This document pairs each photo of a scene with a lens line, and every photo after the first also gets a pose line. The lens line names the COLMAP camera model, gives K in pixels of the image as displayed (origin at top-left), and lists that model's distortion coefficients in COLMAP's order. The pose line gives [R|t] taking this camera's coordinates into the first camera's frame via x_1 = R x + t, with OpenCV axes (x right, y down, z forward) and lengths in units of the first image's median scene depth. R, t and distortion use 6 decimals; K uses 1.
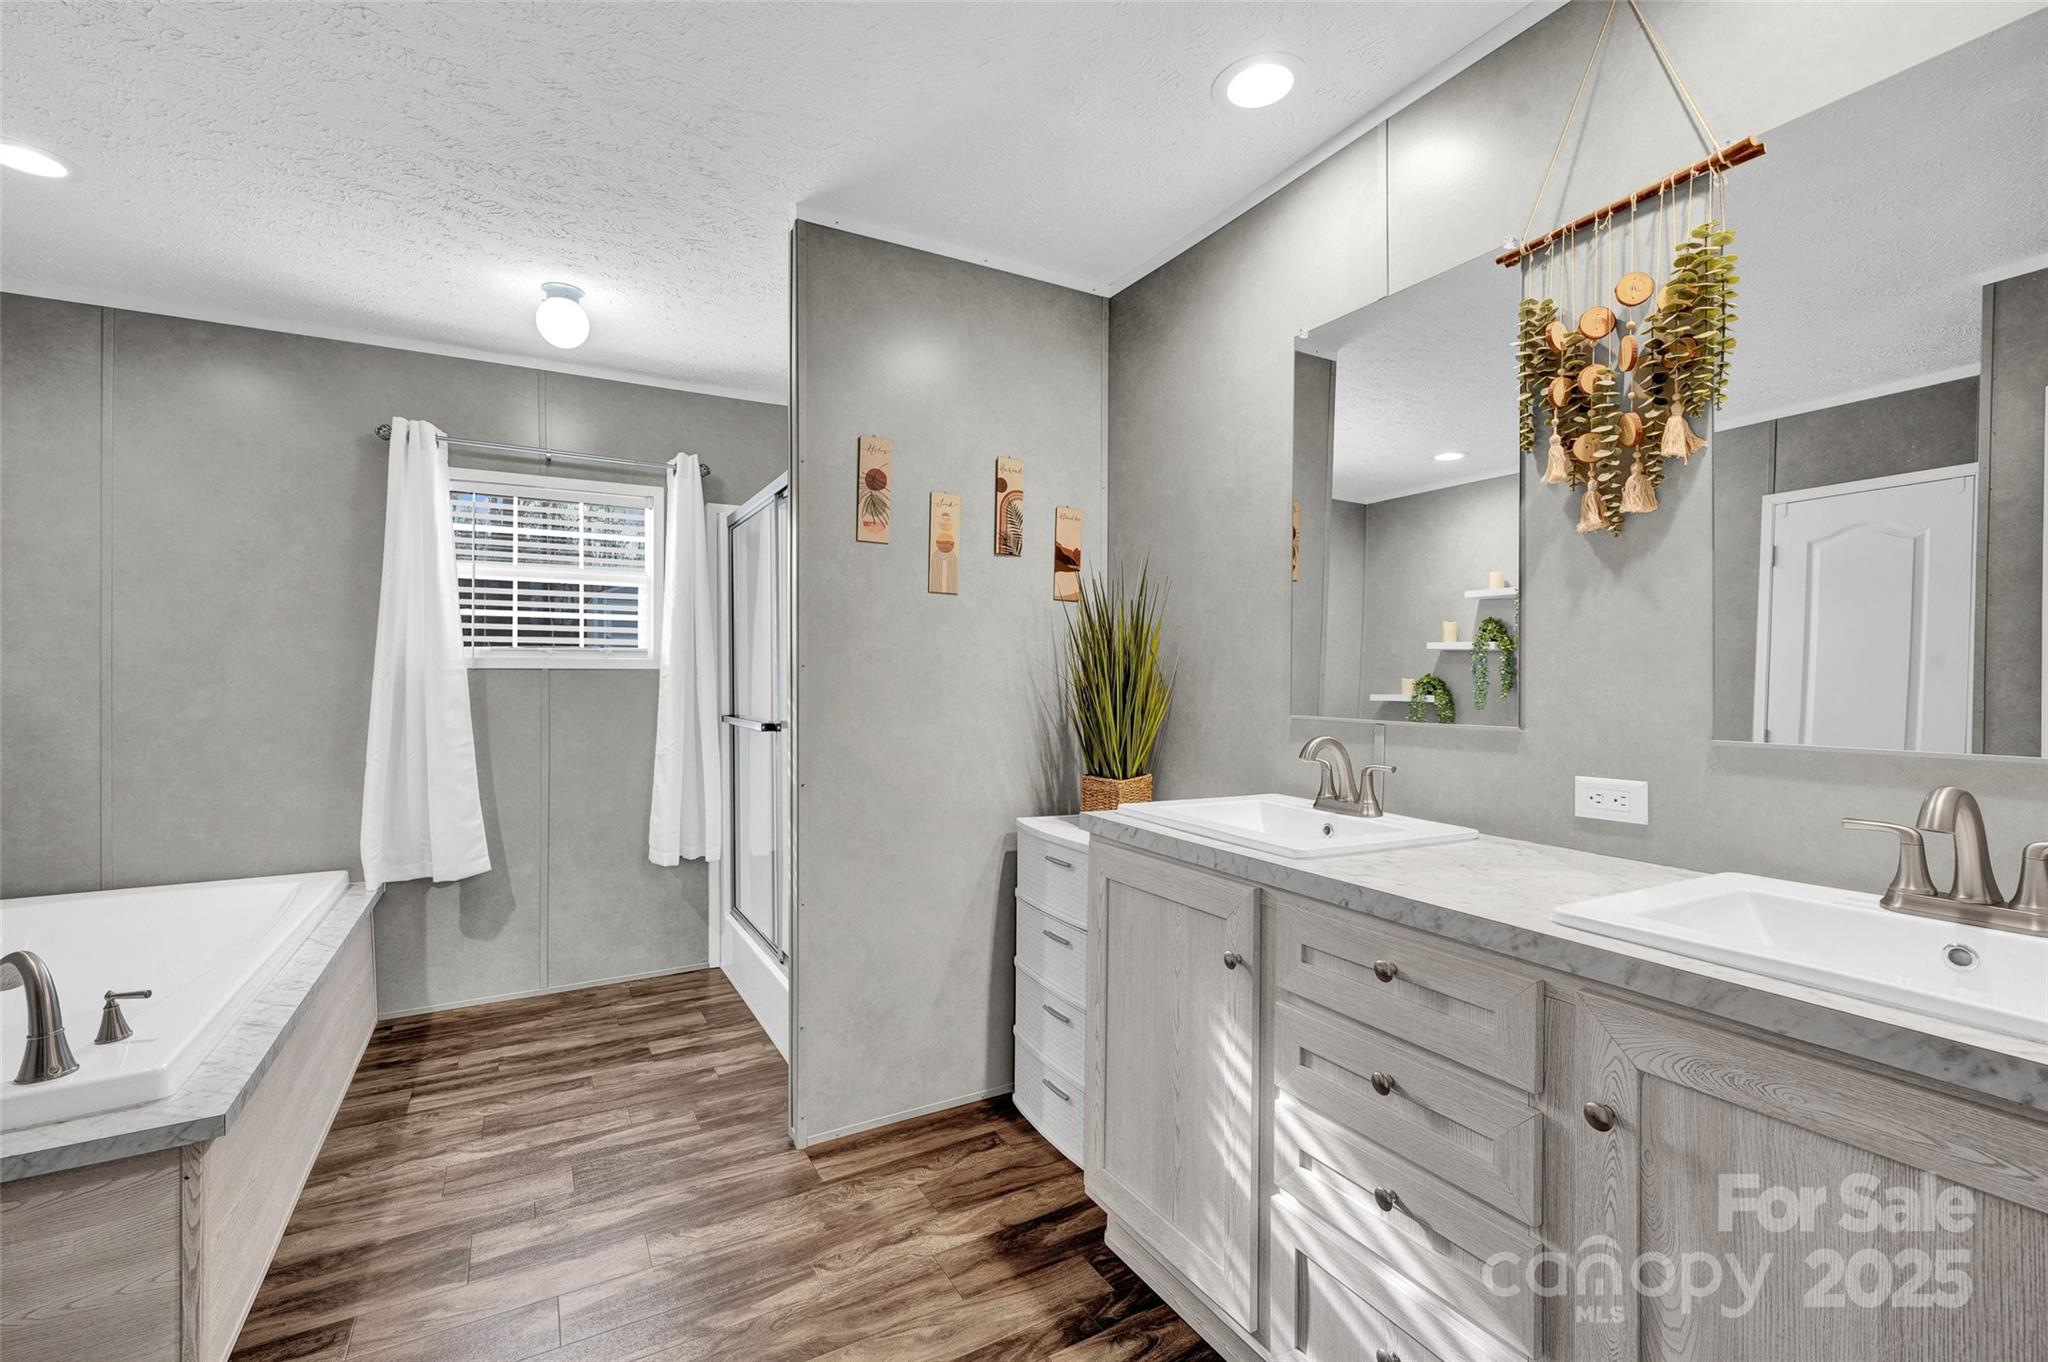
lens RADIAL K [[886.4, 0, 1028.7], [0, 886.4, 670.2], [0, 0, 1]] dist [0.002142, -0.000061]
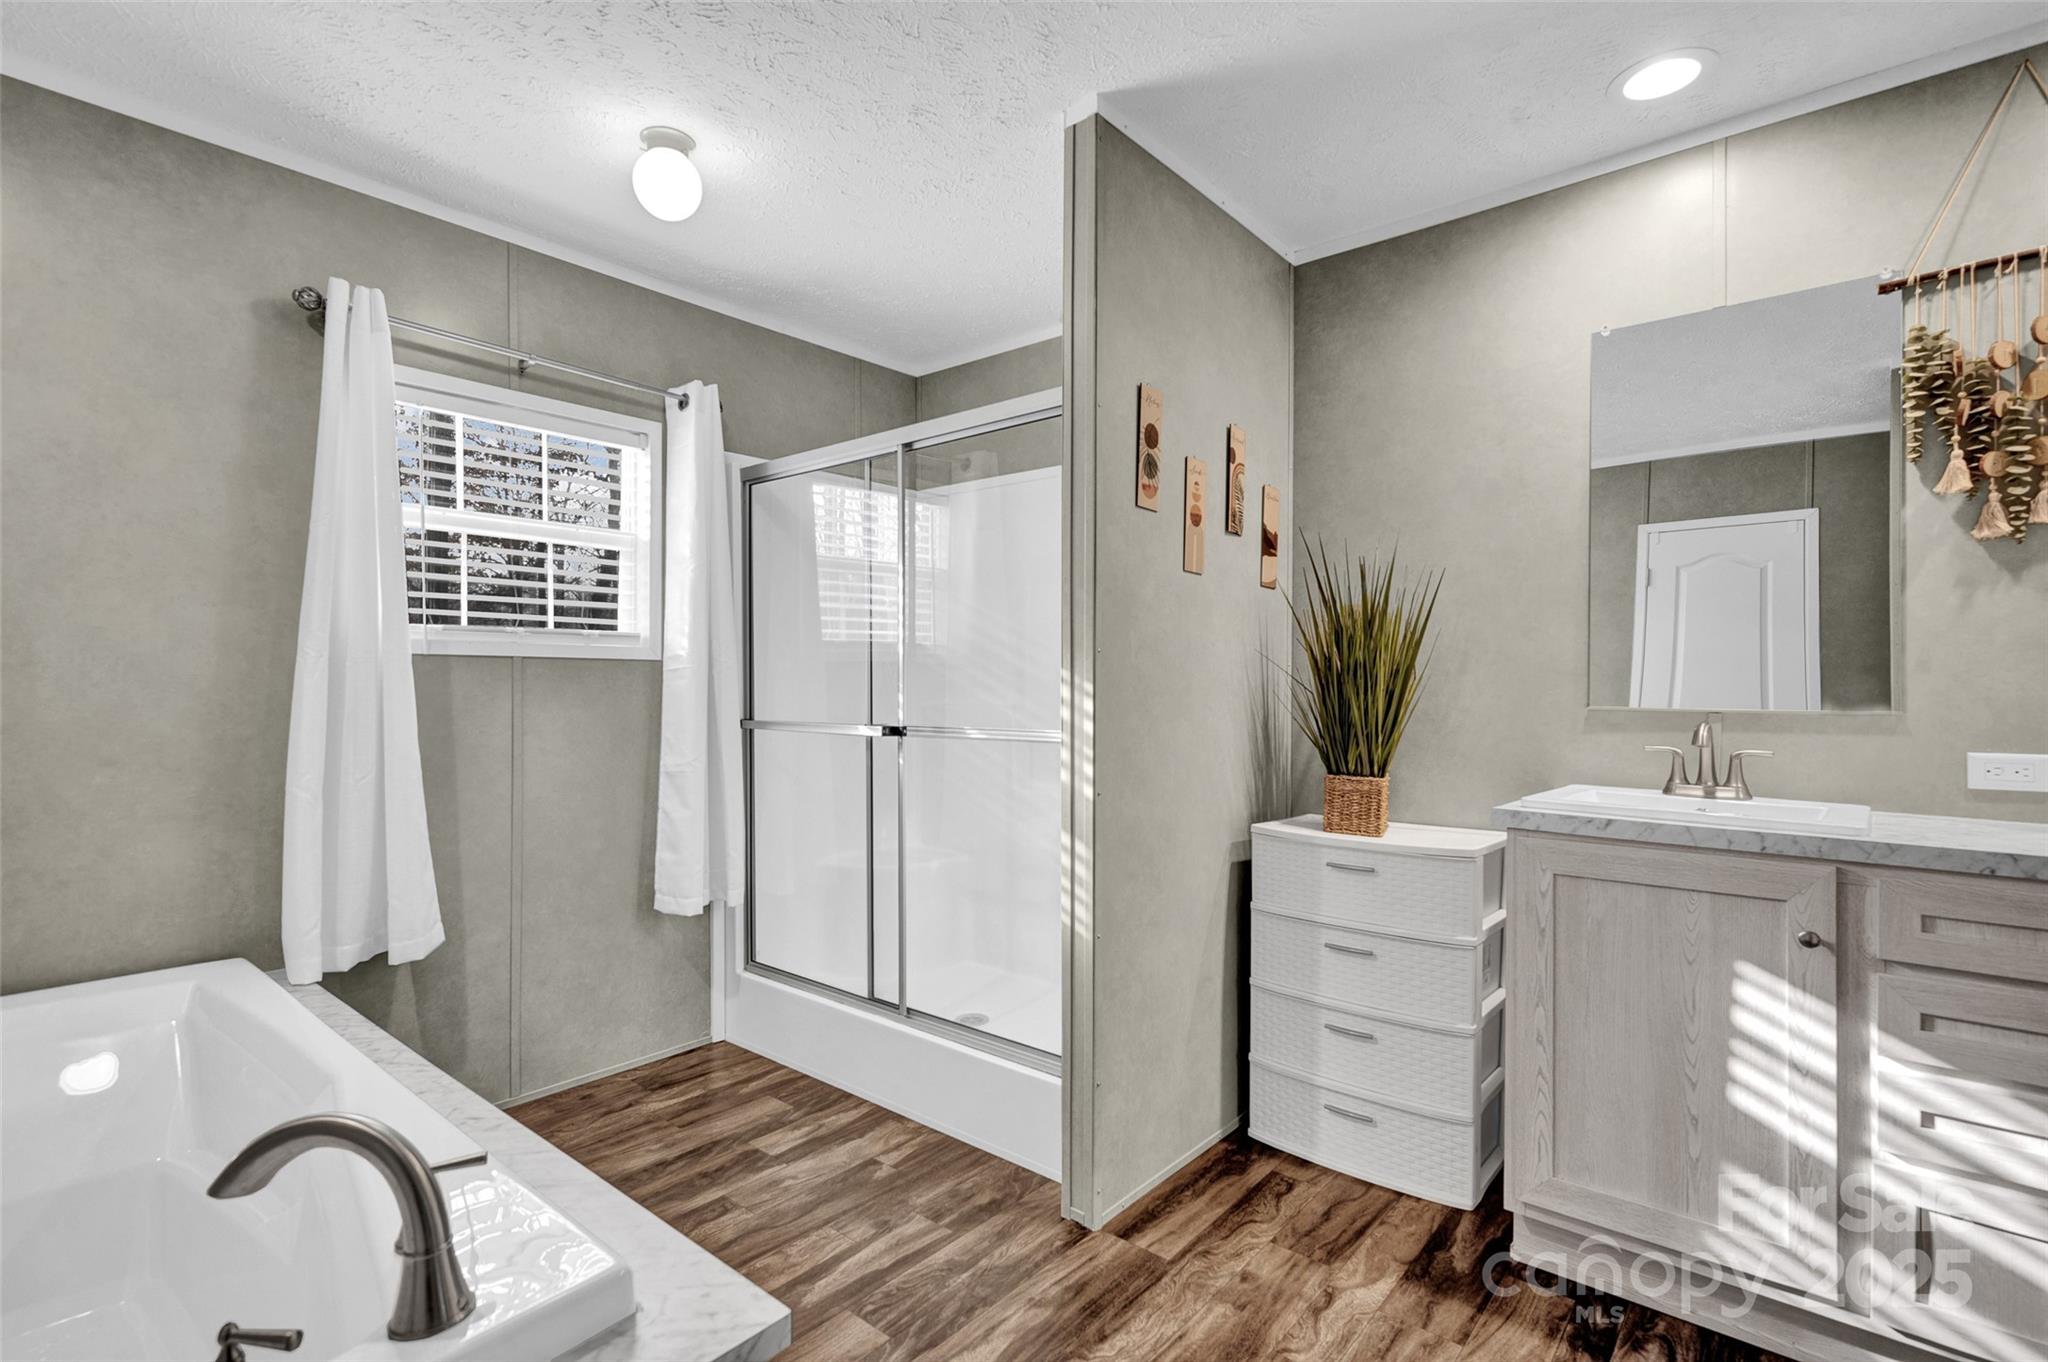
lens RADIAL K [[955.5, 0, 1034.6], [0, 955.5, 684.8], [0, 0, 1]] dist [0.002165, 0.000000]
pose [[0.938442, 0.004326, 0.345409, -0.546728], [-0.006145, 0.999972, 0.004171, 0.020228], [-0.345381, -0.006037, 0.938443, 0.156483]]
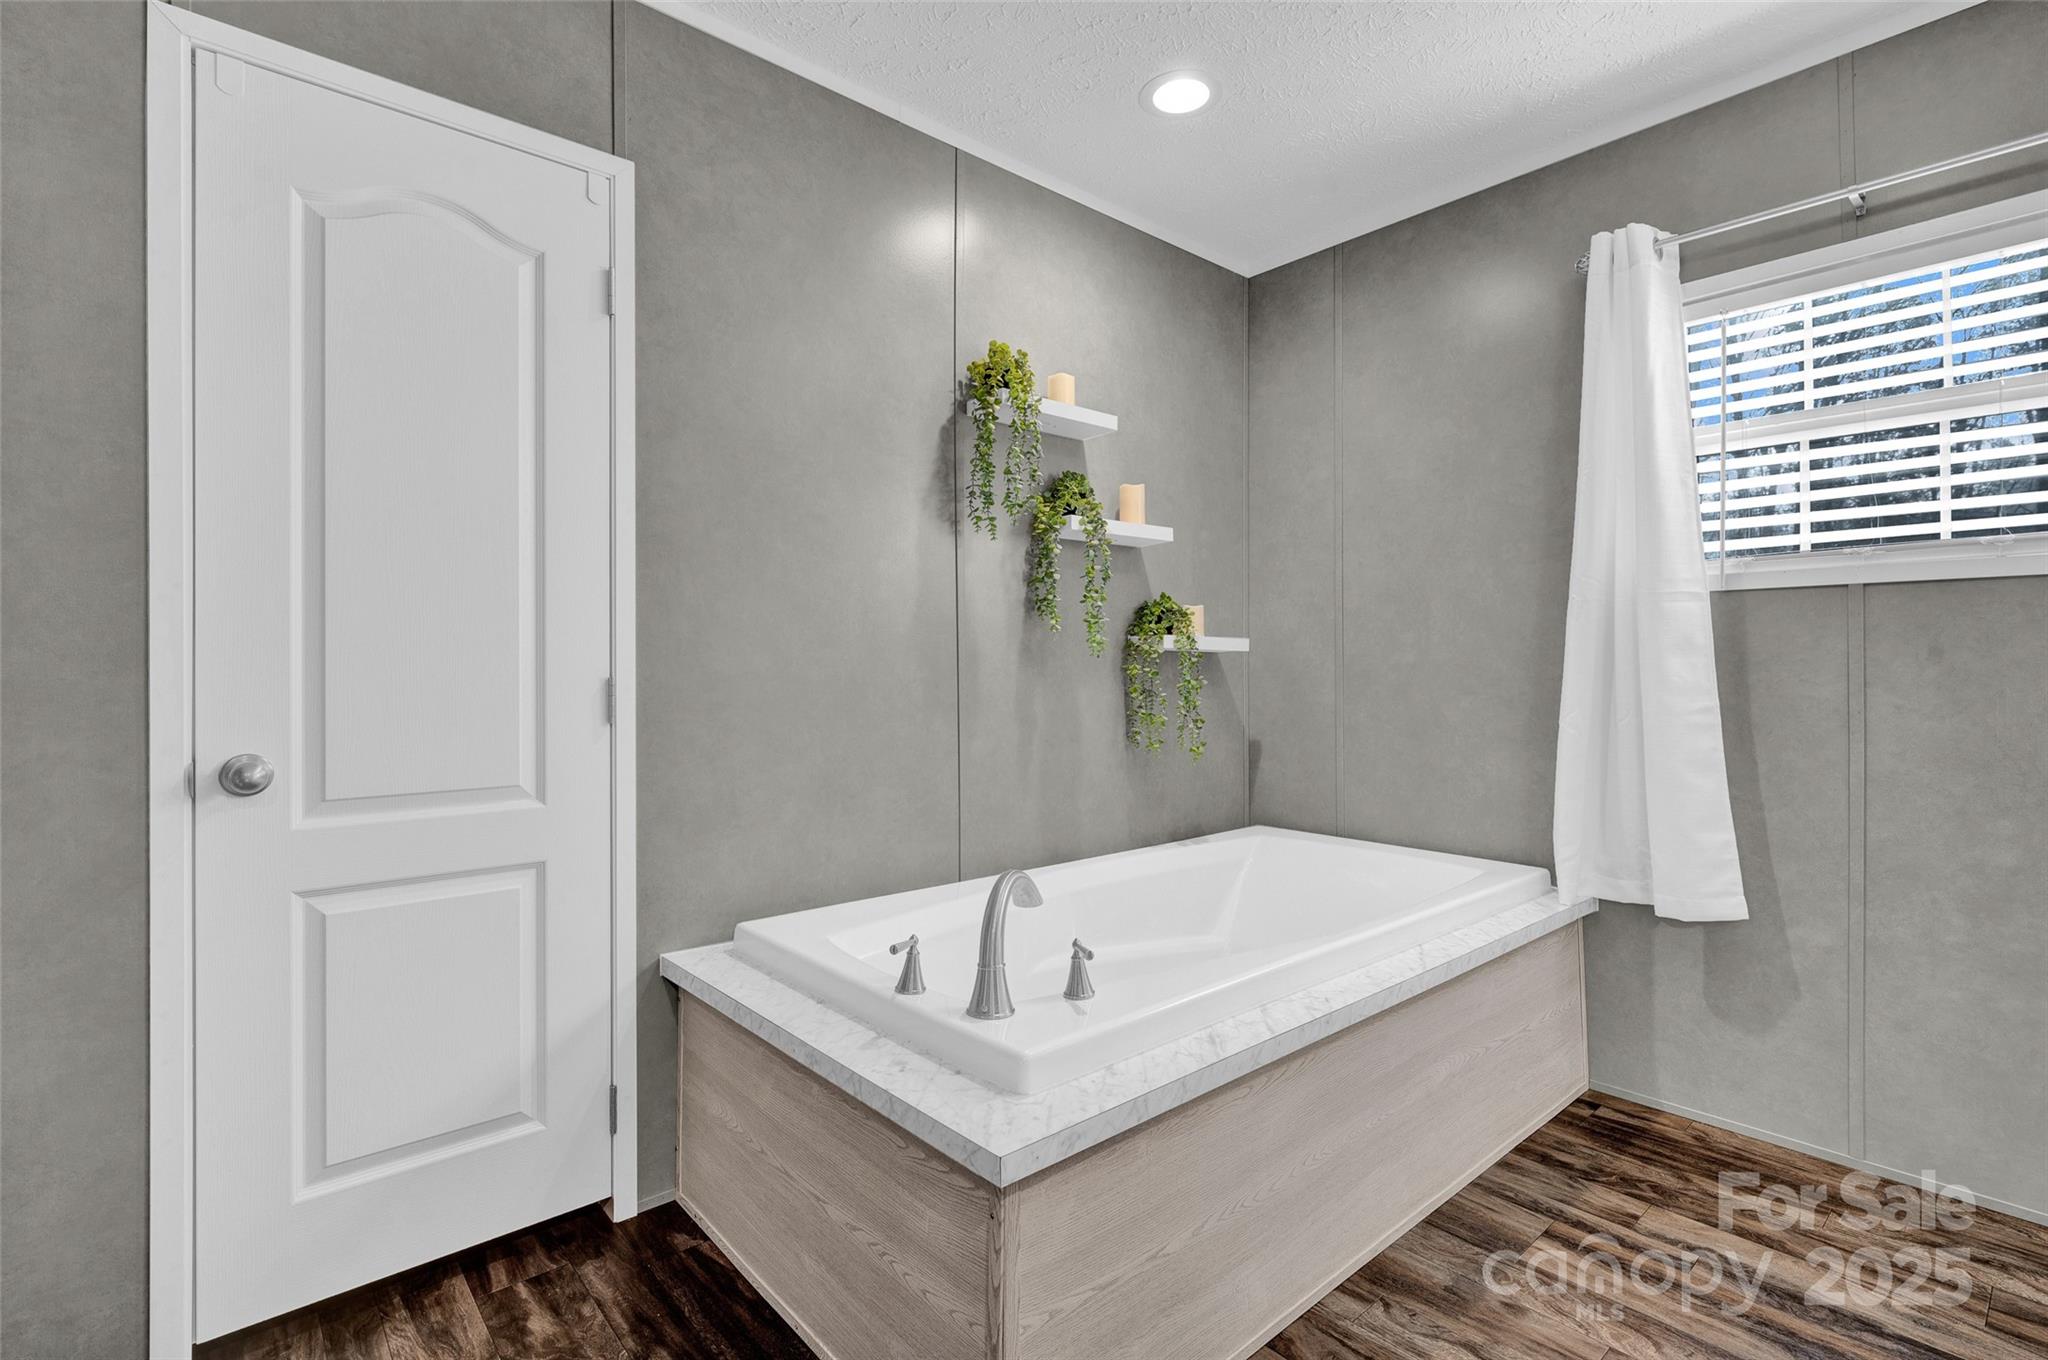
lens RADIAL K [[943.9, 0, 1022.9], [0, 943.9, 663.6], [0, 0, 1]] dist [-0.000578, -0.000355]
pose [[0.195658, -0.003549, -0.980666, -0.087748], [0.008491, 0.999962, -0.001925, 0.058633], [0.980635, -0.007951, 0.195681, 0.485580]]
